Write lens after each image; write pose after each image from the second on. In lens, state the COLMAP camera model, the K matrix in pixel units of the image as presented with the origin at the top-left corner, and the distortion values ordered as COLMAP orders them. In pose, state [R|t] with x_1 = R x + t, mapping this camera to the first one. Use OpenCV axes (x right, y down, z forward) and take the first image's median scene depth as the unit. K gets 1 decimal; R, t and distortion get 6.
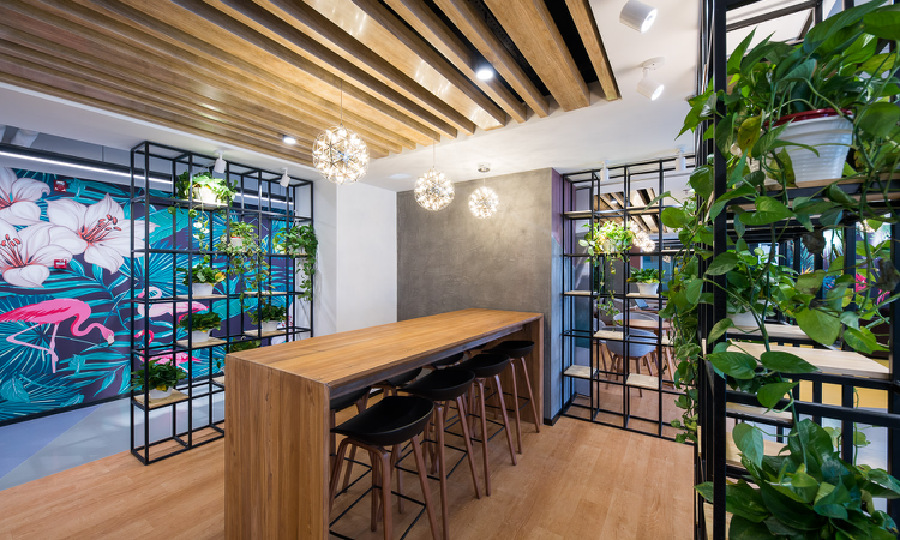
lens RADIAL K [[354.2, 0, 454.4], [0, 354.2, 271.5], [0, 0, 1]] dist [0.004472, 0.000351]
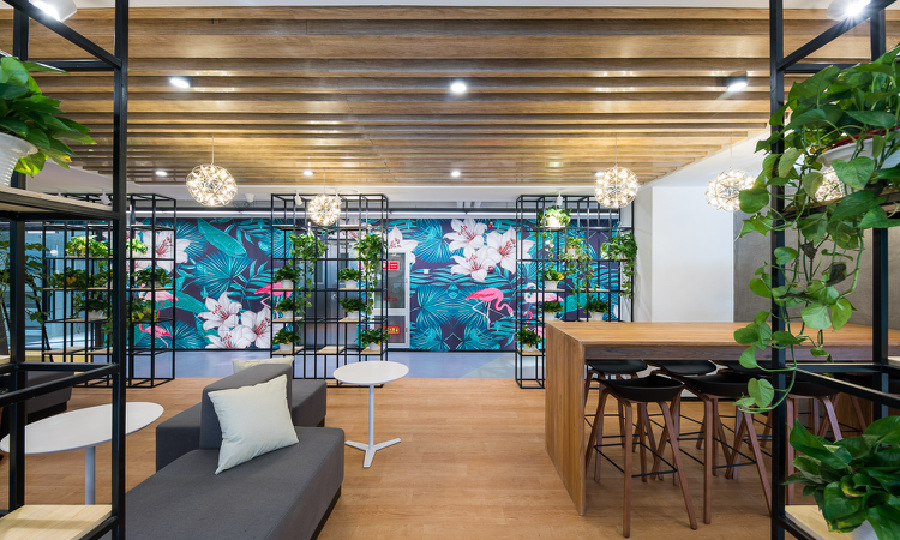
lens RADIAL K [[354.2, 0, 454.4], [0, 354.2, 271.5], [0, 0, 1]] dist [0.004472, 0.000351]
pose [[0.567305, -0.001221, -0.823507, 0.244822], [-0.004006, 0.999983, -0.004242, 0.001890], [0.823498, 0.005706, 0.567290, -0.152036]]
